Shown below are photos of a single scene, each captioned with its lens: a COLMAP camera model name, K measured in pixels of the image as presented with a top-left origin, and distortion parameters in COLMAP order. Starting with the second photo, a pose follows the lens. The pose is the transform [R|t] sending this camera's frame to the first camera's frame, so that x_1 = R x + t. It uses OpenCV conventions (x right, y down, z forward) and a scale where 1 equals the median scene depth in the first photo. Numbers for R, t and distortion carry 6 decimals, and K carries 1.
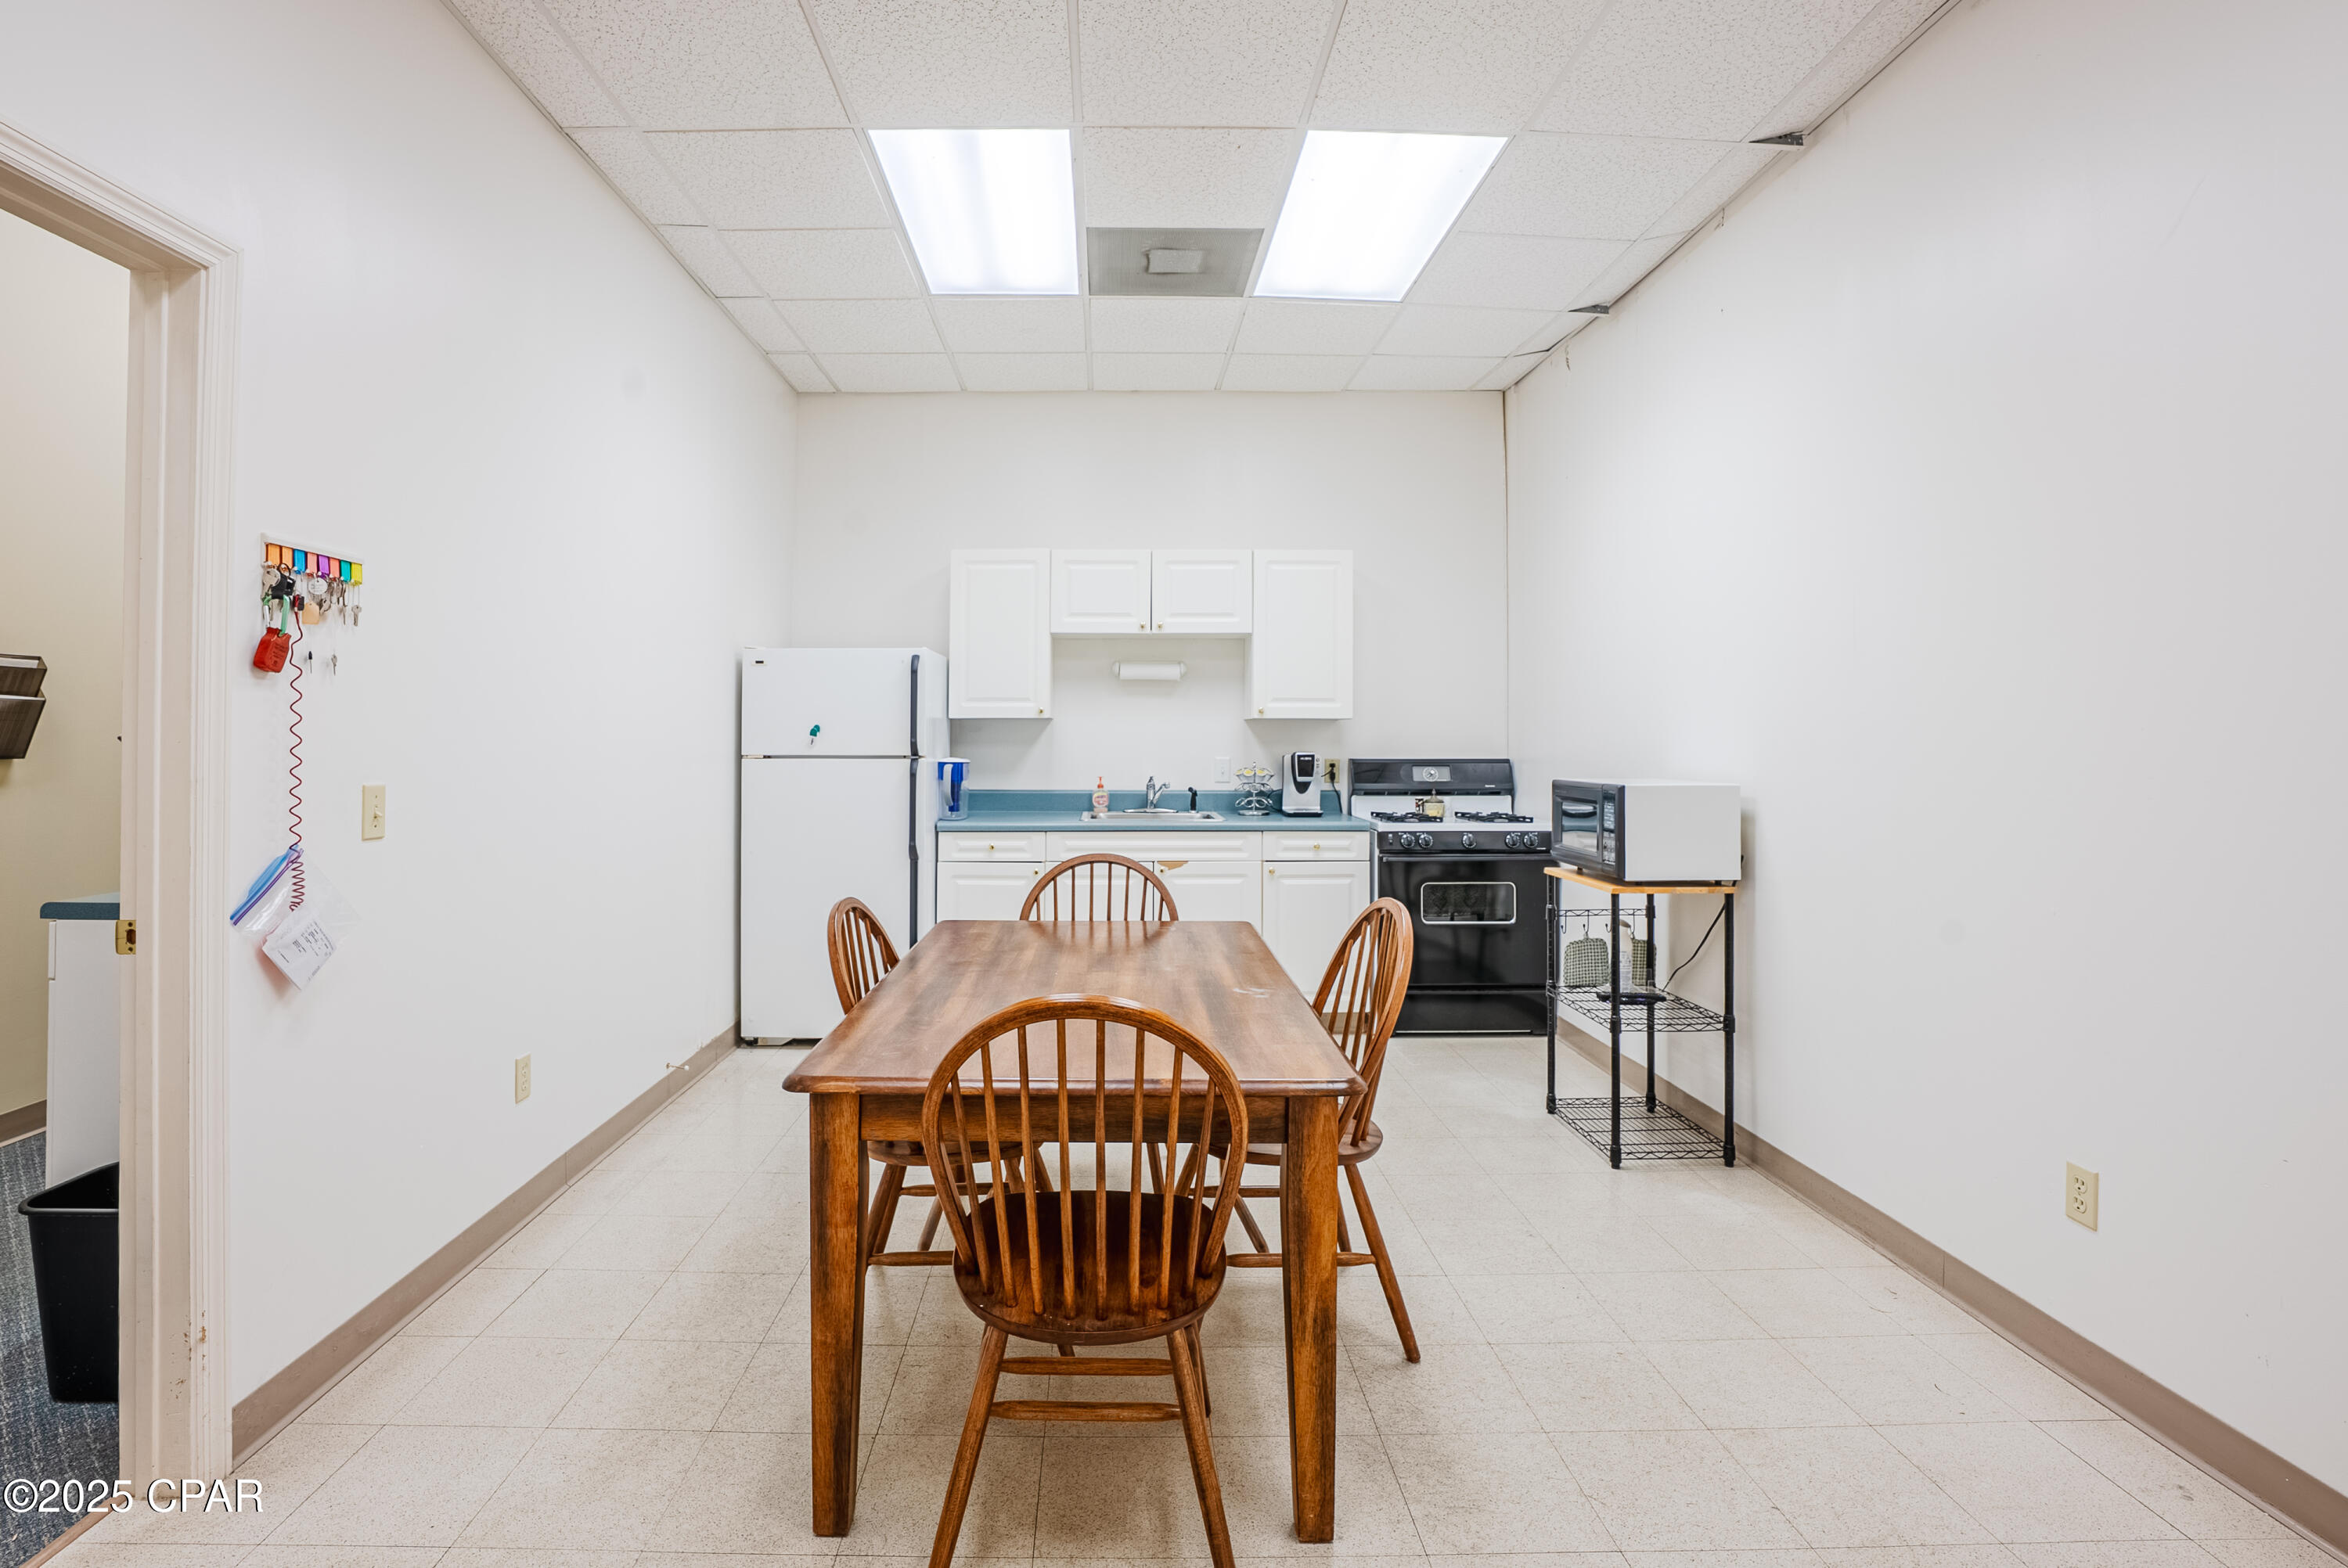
lens RADIAL K [[1083.3, 0, 1174.0], [0, 1083.3, 784.0], [0, 0, 1]] dist [-0.079207, 0.025062]
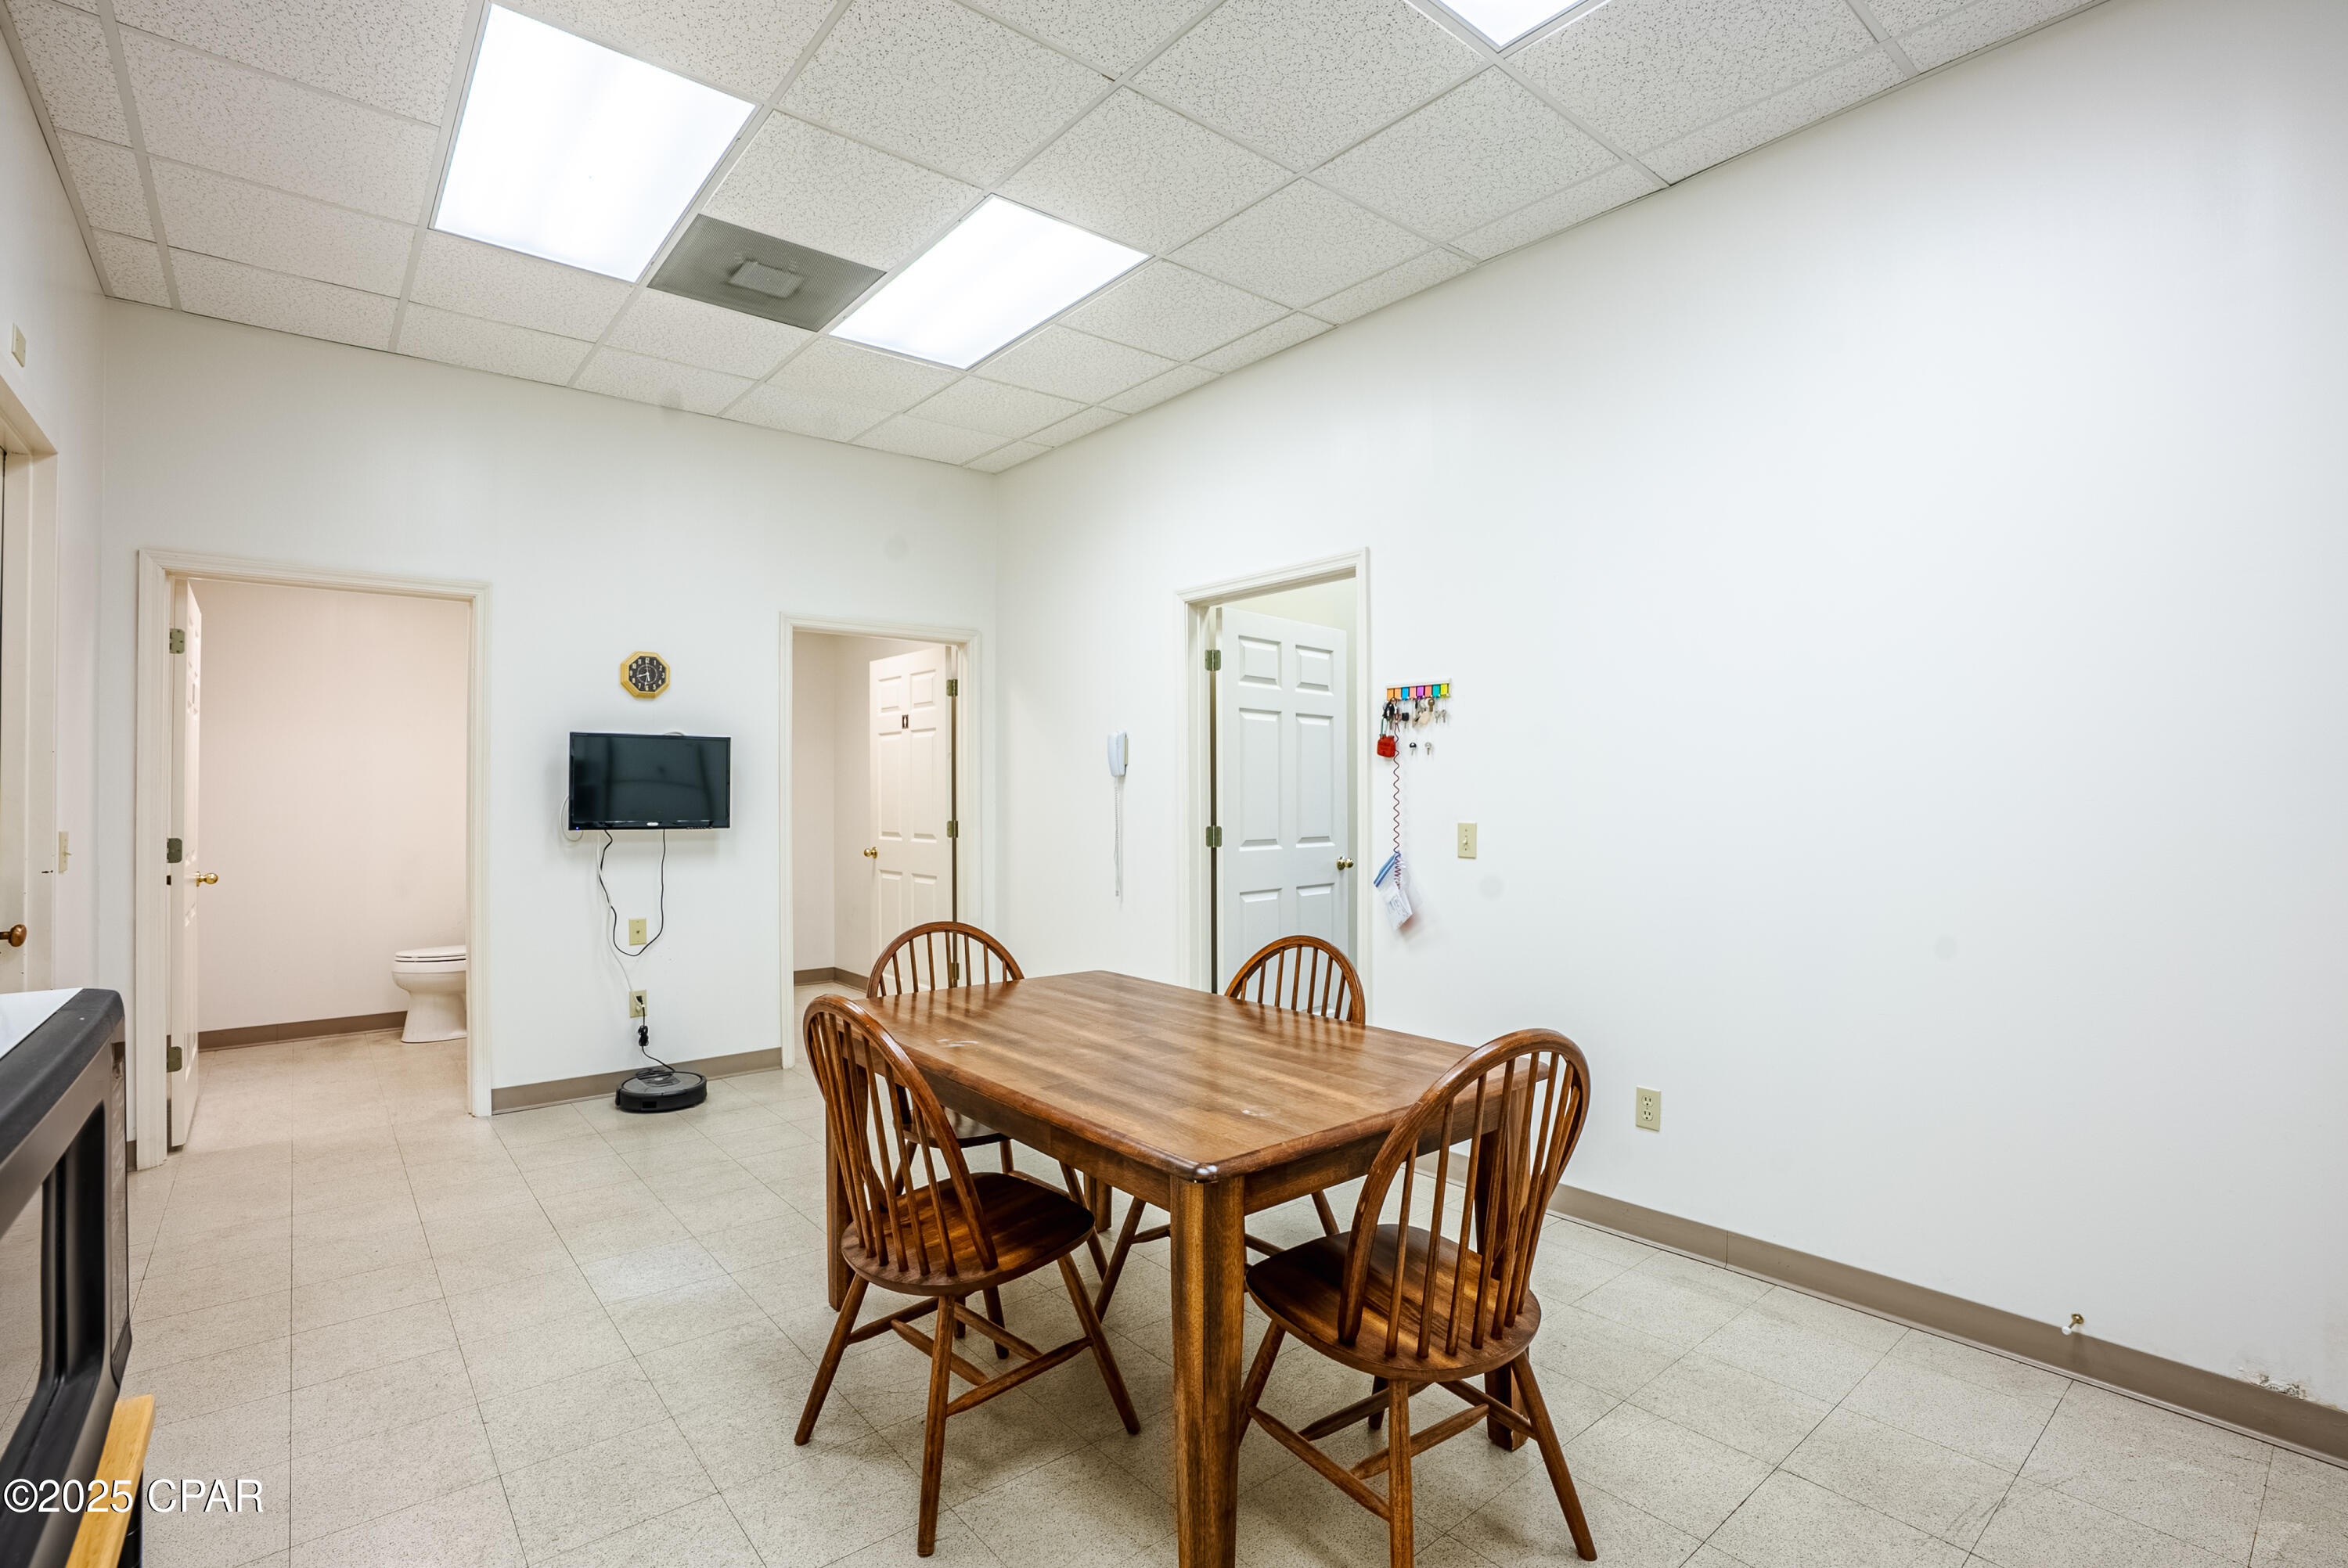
lens RADIAL K [[1083.3, 0, 1174.0], [0, 1083.3, 784.0], [0, 0, 1]] dist [-0.079207, 0.025062]
pose [[-0.799576, 0.007779, -0.600515, 0.601895], [0.004163, 0.999964, 0.007411, -0.073703], [0.600551, 0.003426, -0.799579, 2.258874]]
